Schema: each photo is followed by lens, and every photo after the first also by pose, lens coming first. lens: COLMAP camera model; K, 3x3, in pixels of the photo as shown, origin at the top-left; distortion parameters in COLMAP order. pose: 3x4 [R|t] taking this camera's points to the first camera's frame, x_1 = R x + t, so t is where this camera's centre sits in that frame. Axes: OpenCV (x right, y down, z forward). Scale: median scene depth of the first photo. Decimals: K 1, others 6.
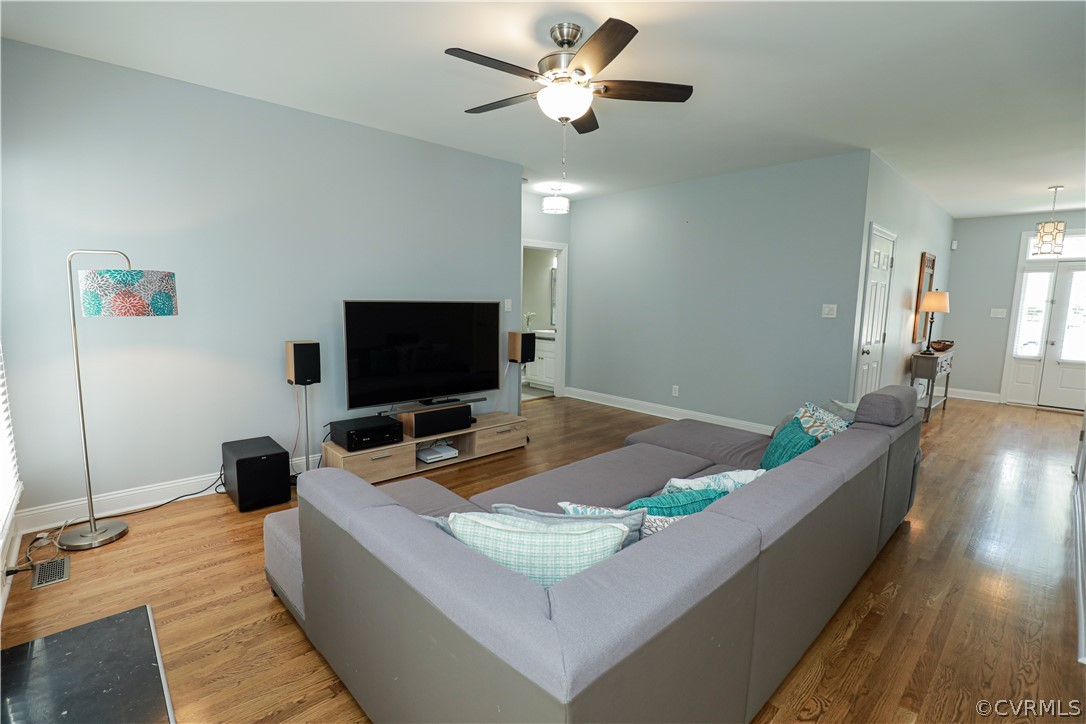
lens RADIAL K [[498.4, 0, 543.9], [0, 498.4, 364.5], [0, 0, 1]] dist [-0.029567, 0.003934]
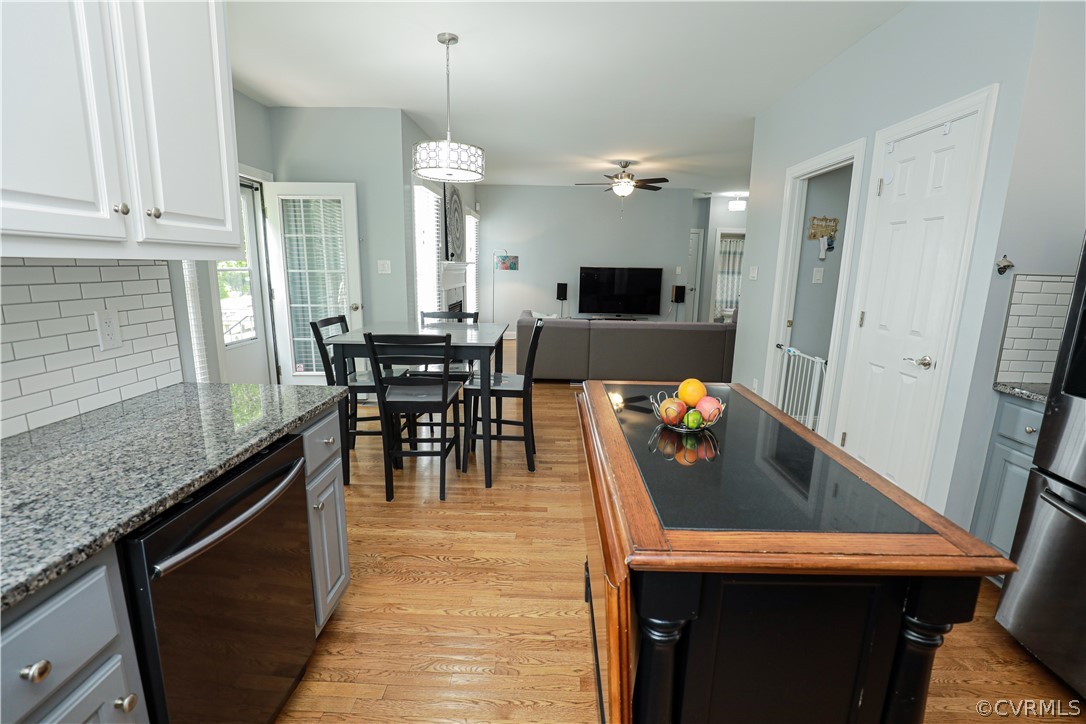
lens RADIAL K [[498.4, 0, 542.4], [0, 498.4, 364.0], [0, 0, 1]] dist [-0.029567, 0.003934]
pose [[0.716480, 0.138316, -0.683758, 1.127788], [-0.100768, 0.990388, 0.094754, 0.122027], [0.690291, 0.001011, 0.723531, -0.811163]]
